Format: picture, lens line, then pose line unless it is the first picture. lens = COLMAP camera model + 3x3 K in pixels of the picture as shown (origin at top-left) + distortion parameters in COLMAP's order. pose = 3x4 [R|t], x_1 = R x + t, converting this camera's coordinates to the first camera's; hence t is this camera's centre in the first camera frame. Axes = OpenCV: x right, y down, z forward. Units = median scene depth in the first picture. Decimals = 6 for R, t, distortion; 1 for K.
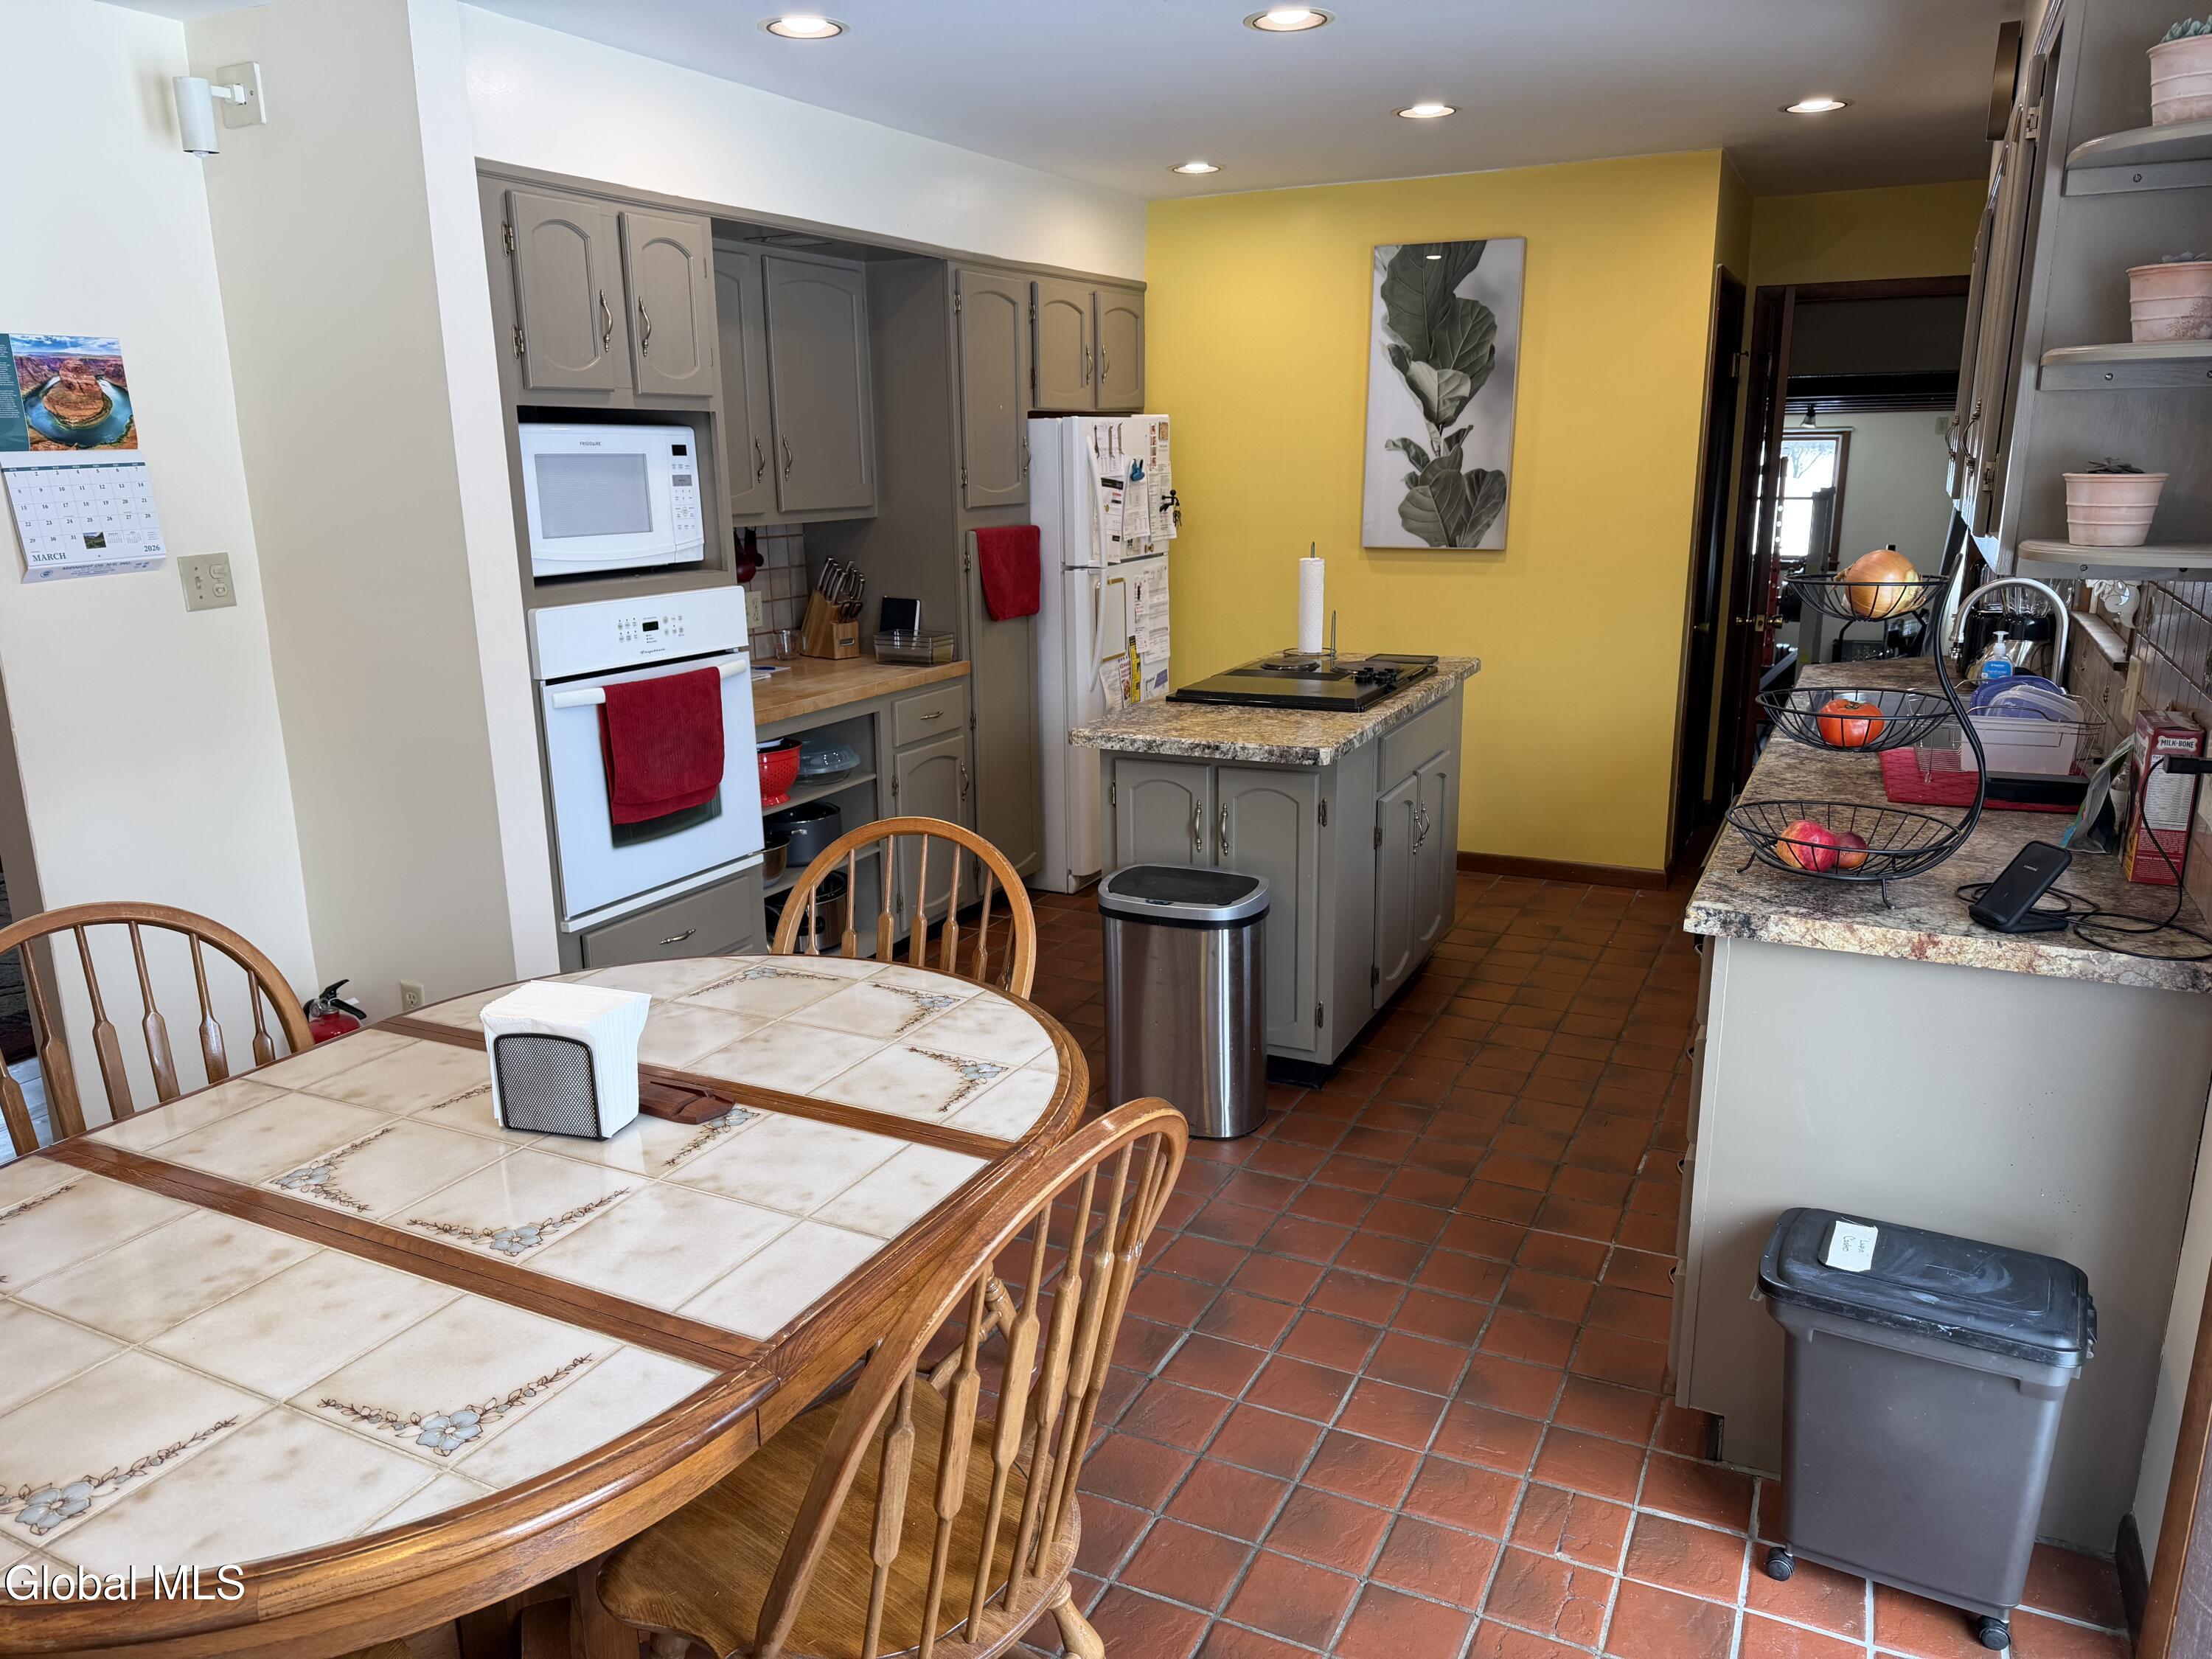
lens RADIAL K [[1563.7, 0, 1106.0], [0, 1563.7, 829.5], [0, 0, 1]] dist [0.106616, -0.180146]
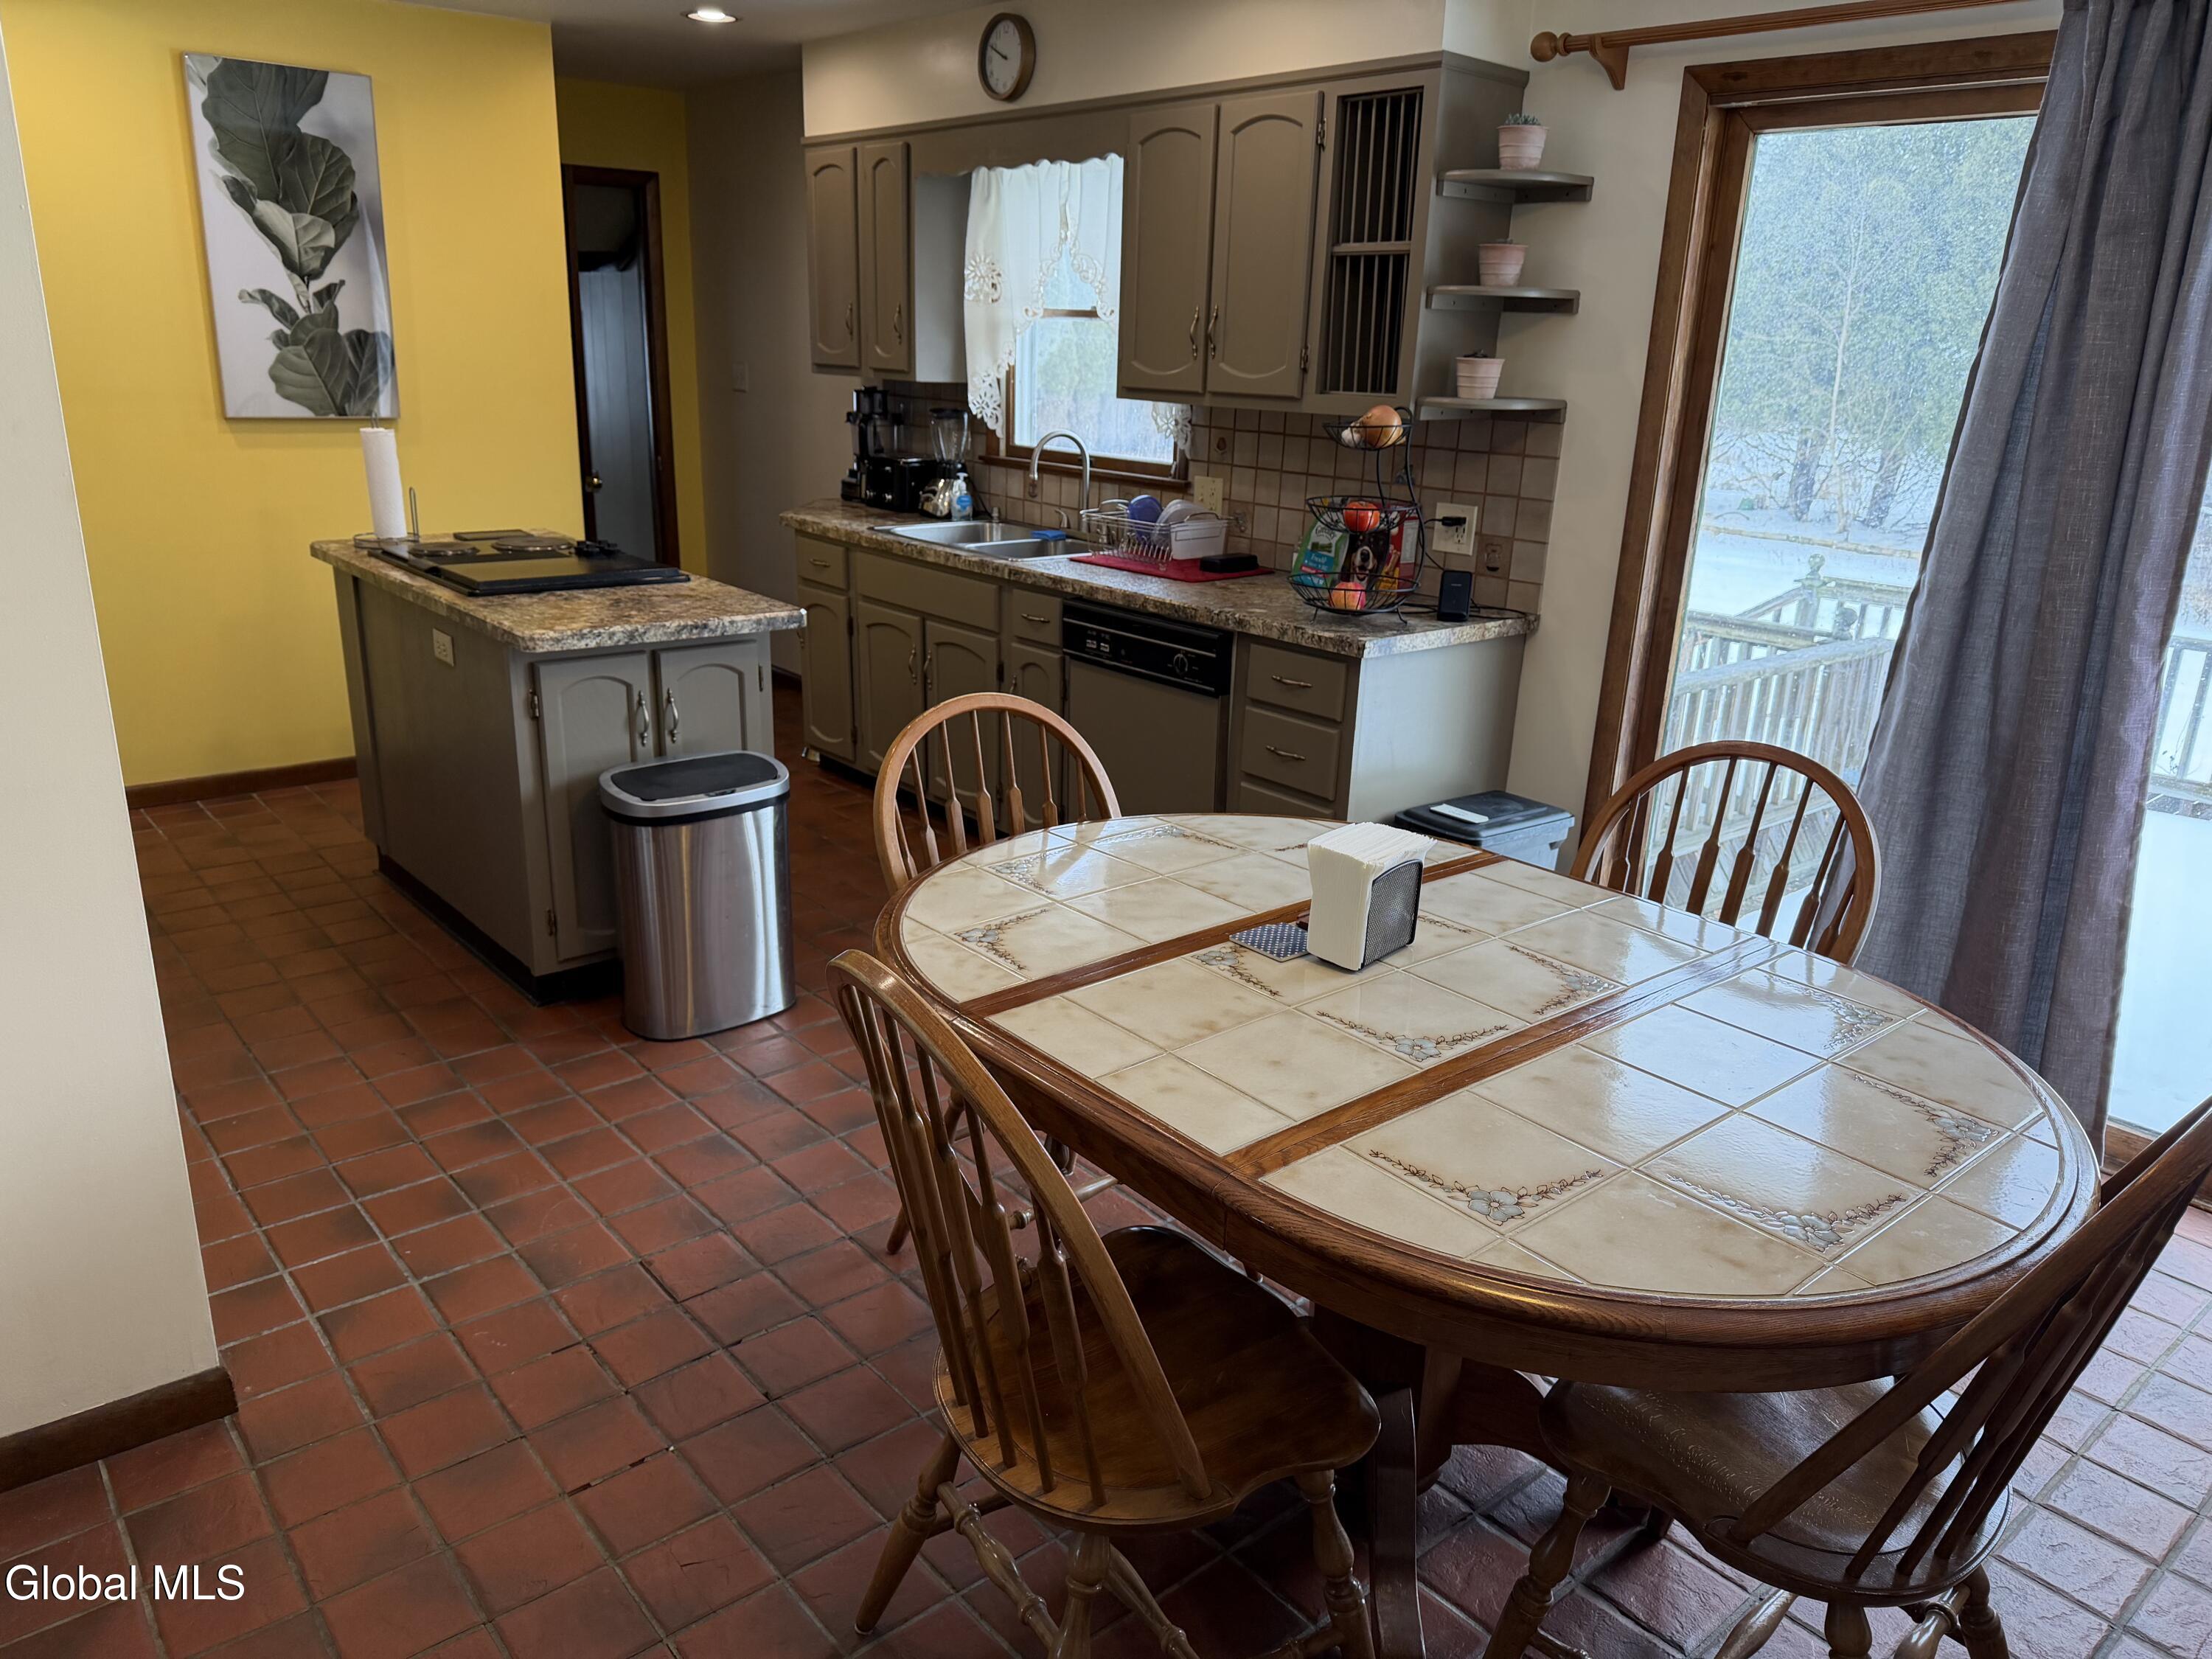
lens RADIAL K [[1554.0, 0, 1106.0], [0, 1554.0, 829.5], [0, 0, 1]] dist [0.052035, -0.055110]
pose [[0.400137, -0.253764, 0.880622, -0.474991], [0.179113, 0.964023, 0.196412, -0.050393], [-0.898782, 0.079139, 0.431194, 0.241754]]
